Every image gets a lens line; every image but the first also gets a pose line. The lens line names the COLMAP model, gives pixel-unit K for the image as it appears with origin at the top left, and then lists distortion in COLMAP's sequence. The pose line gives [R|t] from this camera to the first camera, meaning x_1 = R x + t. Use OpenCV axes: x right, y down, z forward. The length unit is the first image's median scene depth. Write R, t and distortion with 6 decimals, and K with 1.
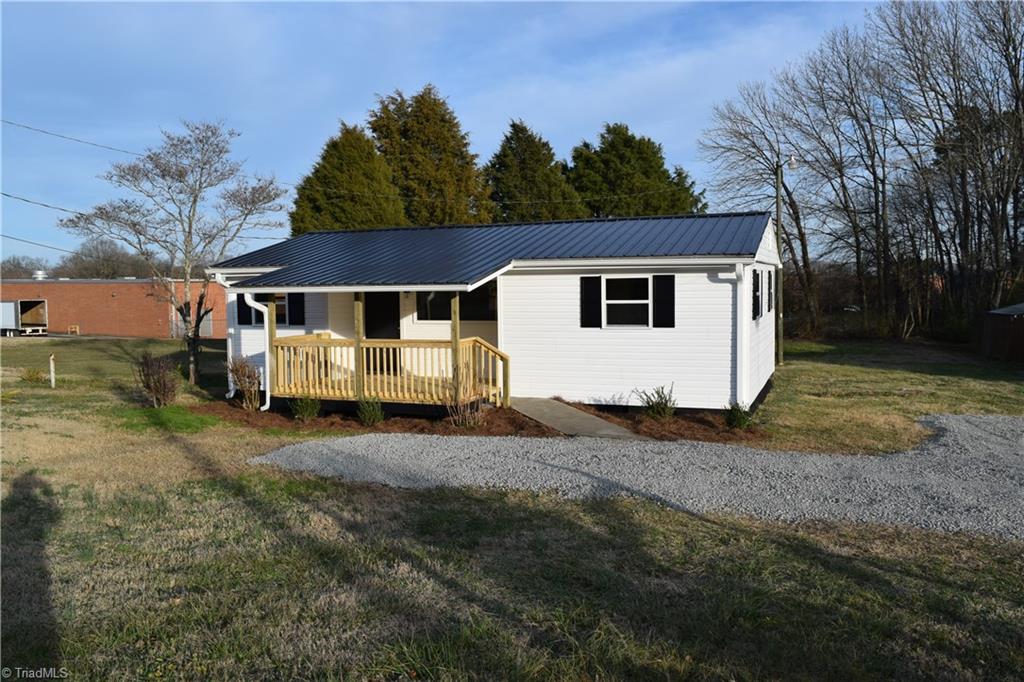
lens RADIAL K [[805.7, 0, 516.1], [0, 805.7, 330.3], [0, 0, 1]] dist [-0.015290, -0.001903]
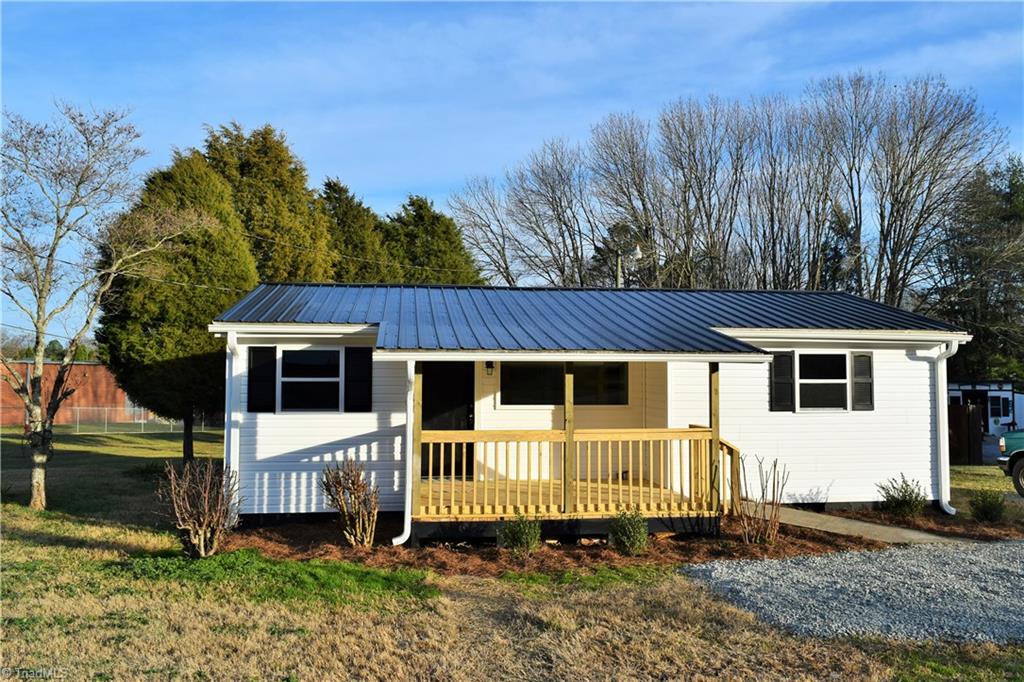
lens RADIAL K [[805.7, 0, 516.1], [0, 805.7, 330.3], [0, 0, 1]] dist [-0.015290, -0.001903]
pose [[0.894942, 0.037172, 0.444632, -0.534098], [0.009871, 0.994630, -0.103021, -0.004041], [-0.446074, 0.096586, 0.889769, 0.368368]]
